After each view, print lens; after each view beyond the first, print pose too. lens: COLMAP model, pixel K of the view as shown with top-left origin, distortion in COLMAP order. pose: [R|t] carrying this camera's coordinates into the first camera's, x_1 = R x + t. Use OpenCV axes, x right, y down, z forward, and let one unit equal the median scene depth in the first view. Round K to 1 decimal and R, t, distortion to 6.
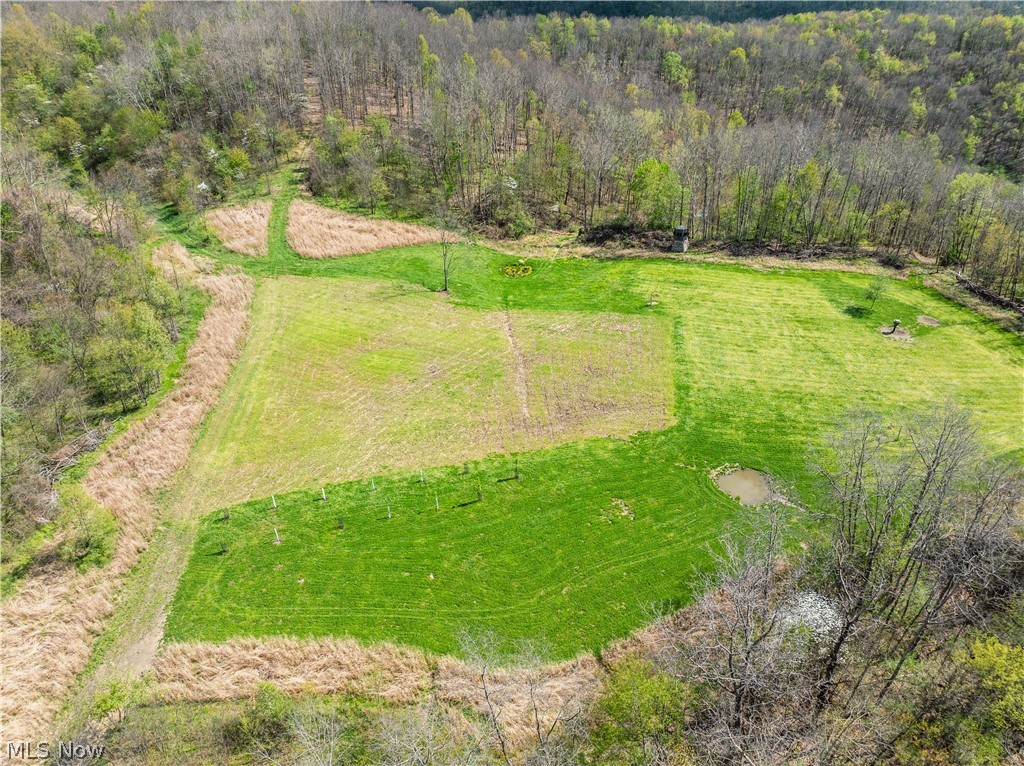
lens RADIAL K [[716.4, 0, 512.0], [0, 716.4, 383.0], [0, 0, 1]] dist [-0.037817, -0.002874]
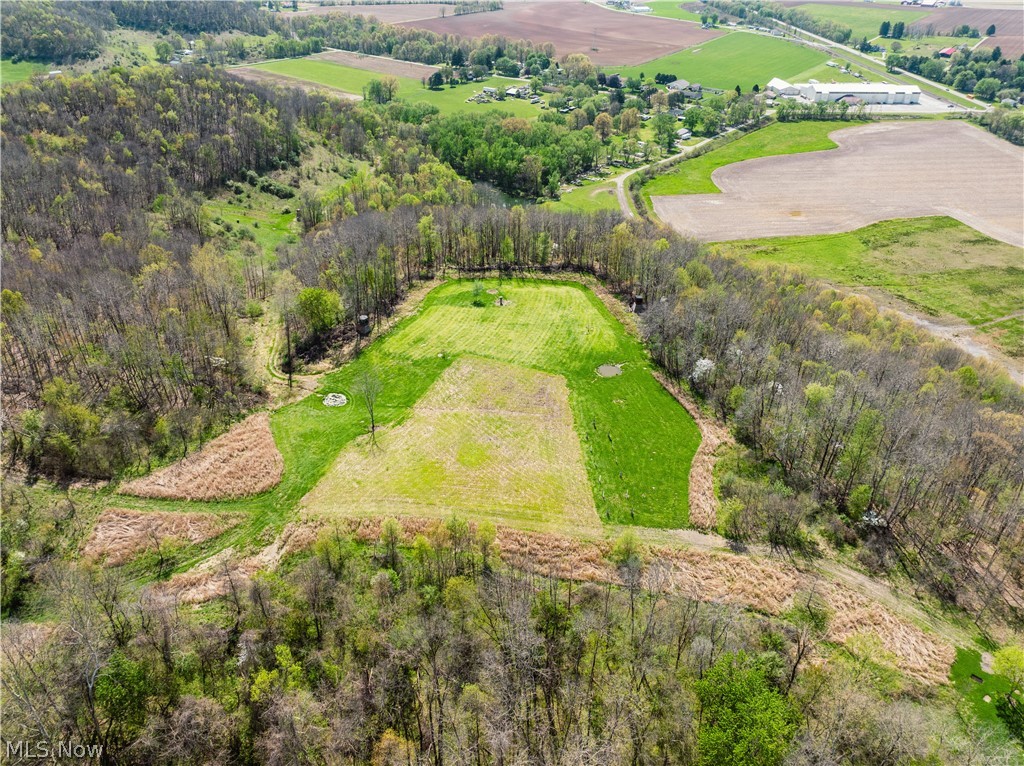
lens RADIAL K [[716.4, 0, 512.0], [0, 716.4, 383.0], [0, 0, 1]] dist [-0.037817, -0.002874]
pose [[0.204095, -0.532833, 0.821239, -1.155632], [0.500559, 0.777740, 0.380211, -0.600500], [-0.841300, 0.333480, 0.425448, 0.158211]]
